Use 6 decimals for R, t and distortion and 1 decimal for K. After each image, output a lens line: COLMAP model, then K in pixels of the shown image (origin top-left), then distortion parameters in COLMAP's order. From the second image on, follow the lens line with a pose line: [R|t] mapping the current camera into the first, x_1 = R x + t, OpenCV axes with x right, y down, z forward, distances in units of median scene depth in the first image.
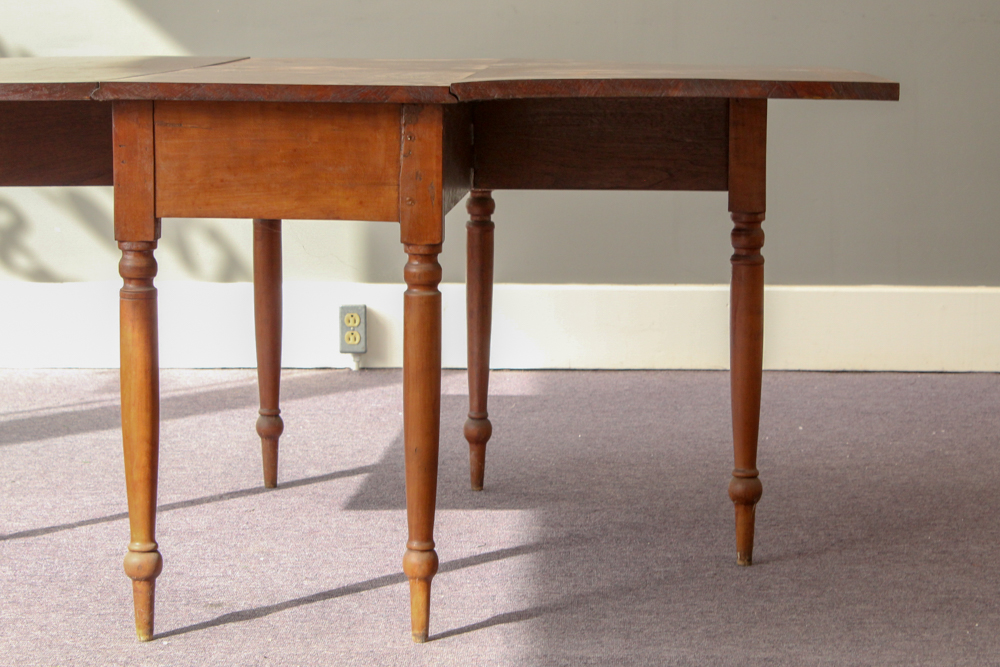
lens RADIAL K [[2459.6, 0, 500.4], [0, 2459.6, 331.8], [0, 0, 1]] dist [0.085944, 0.000000]
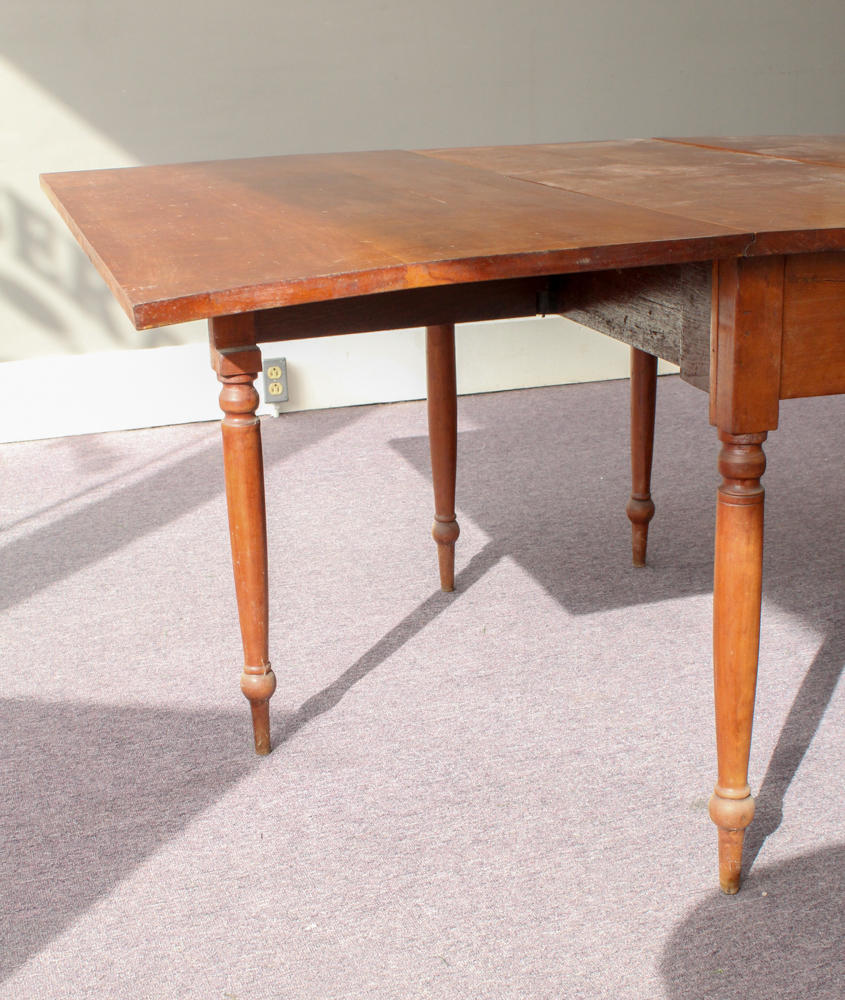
lens RADIAL K [[1573.6, 0, 473.6], [0, 1573.6, 518.3], [0, 0, 1]] dist [-0.051881, 0.000000]
pose [[0.932658, -0.125837, 0.338104, -0.403592], [0.069472, 0.982300, 0.173958, -0.102823], [-0.354010, -0.138754, 0.924891, 0.570940]]
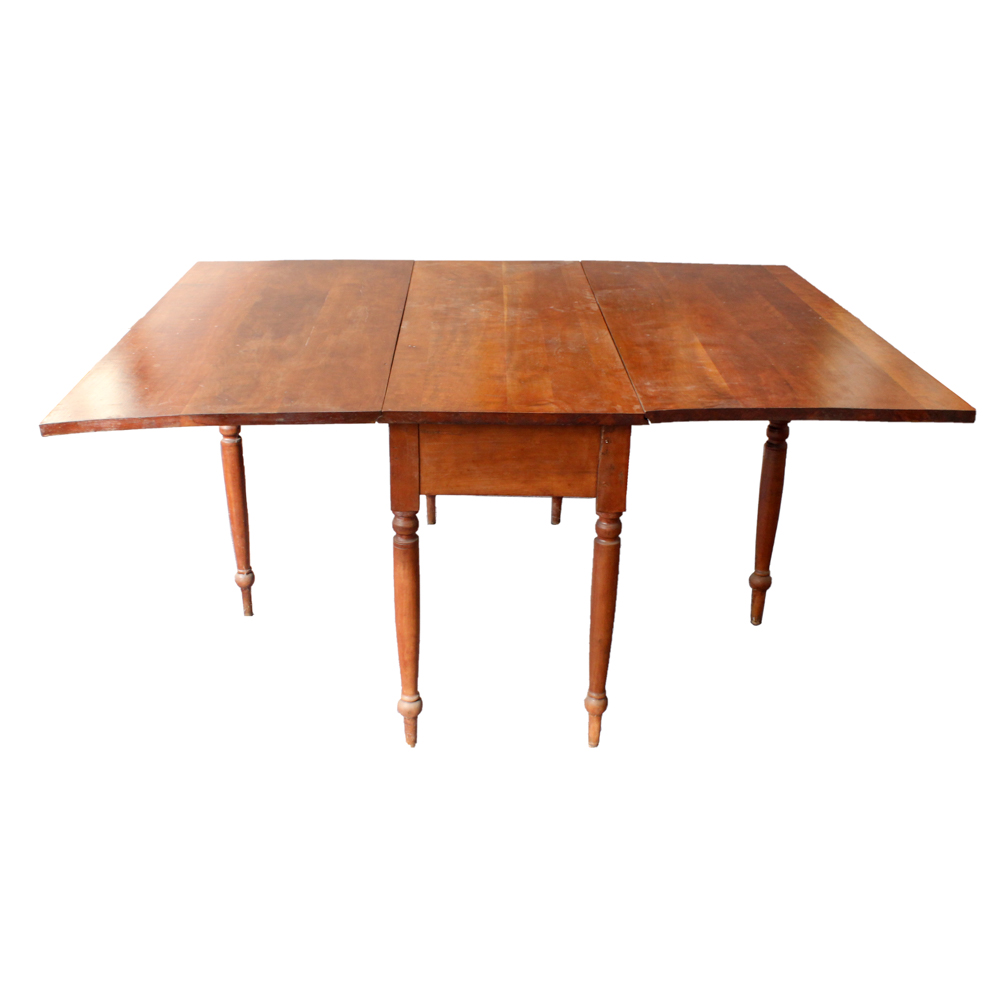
lens RADIAL K [[1091.8, 0, 485.6], [0, 1091.8, 494.9], [0, 0, 1]] dist [0.044229, 0.000000]
pose [[0.997574, -0.022641, 0.065824, -0.143788], [0.003772, 0.961815, 0.273674, -0.215001], [-0.069507, -0.272761, 0.959568, 0.408246]]
